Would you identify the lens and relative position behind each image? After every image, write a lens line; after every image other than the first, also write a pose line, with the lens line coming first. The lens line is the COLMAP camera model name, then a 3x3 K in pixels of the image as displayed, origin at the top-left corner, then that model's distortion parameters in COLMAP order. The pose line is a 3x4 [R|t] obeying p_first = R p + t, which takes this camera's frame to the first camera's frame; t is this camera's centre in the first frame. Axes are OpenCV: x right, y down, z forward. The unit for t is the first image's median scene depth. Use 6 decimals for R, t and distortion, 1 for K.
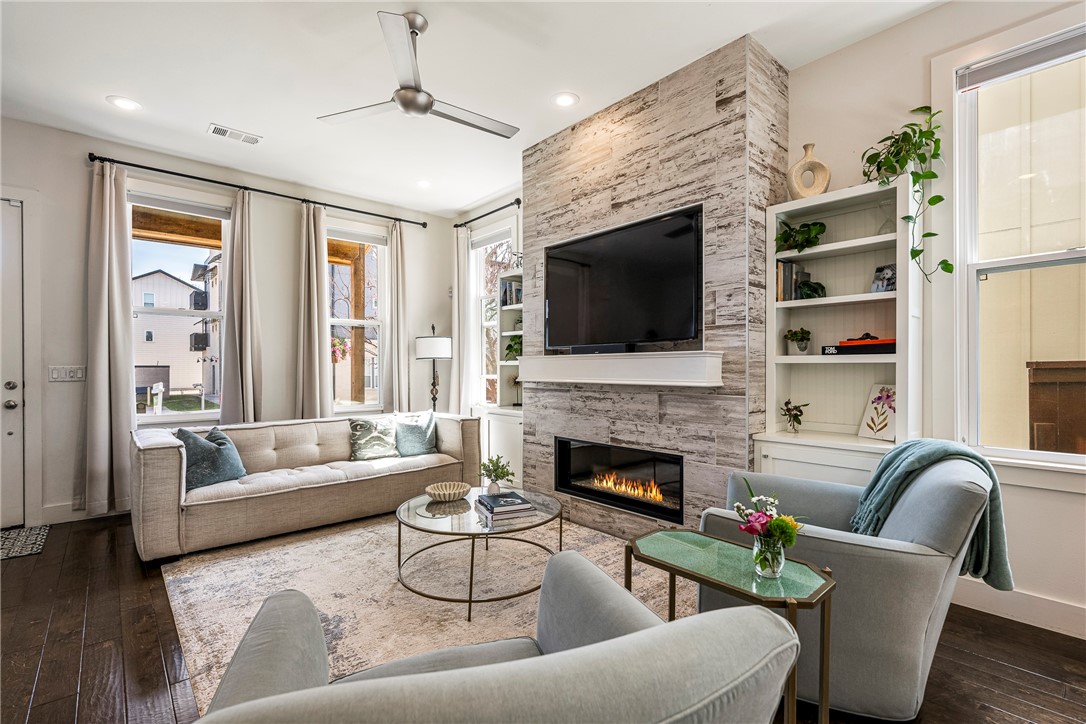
lens RADIAL K [[500.0, 0, 547.1], [0, 500.0, 372.3], [0, 0, 1]] dist [-0.002925, -0.000299]
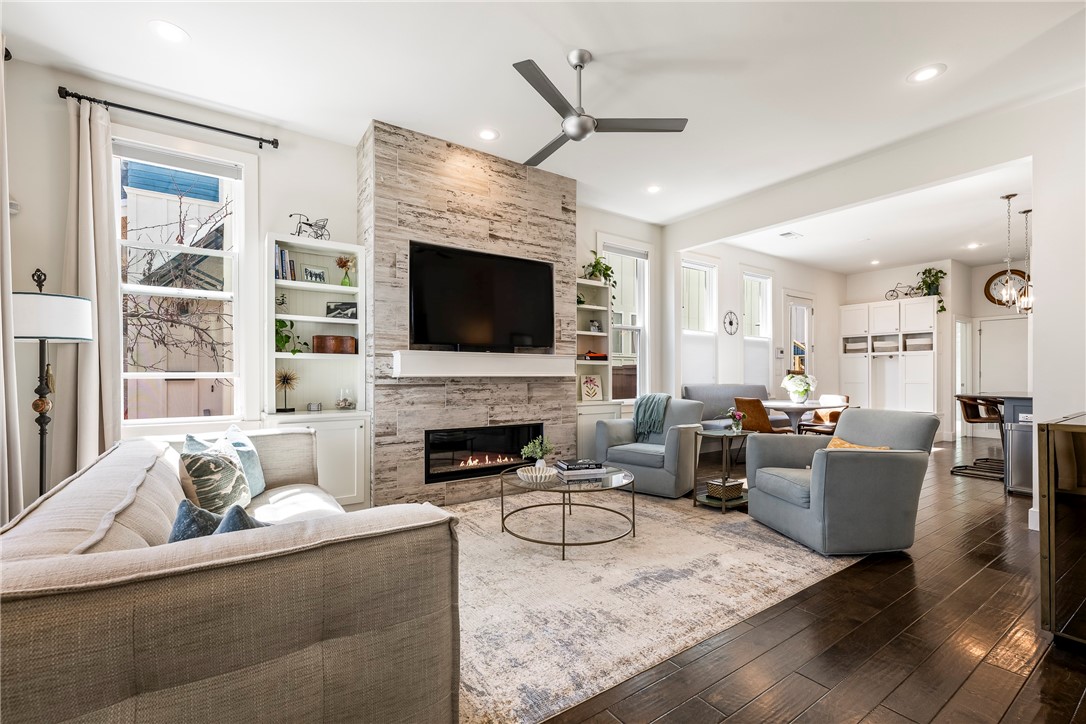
lens RADIAL K [[472.4, 0, 543.4], [0, 472.4, 374.5], [0, 0, 1]] dist [0.001716, 0.000059]
pose [[0.116773, 0.002257, 0.993156, -1.032665], [0.007022, 0.999971, -0.003098, 0.020951], [-0.993134, 0.007336, 0.116754, 0.734274]]
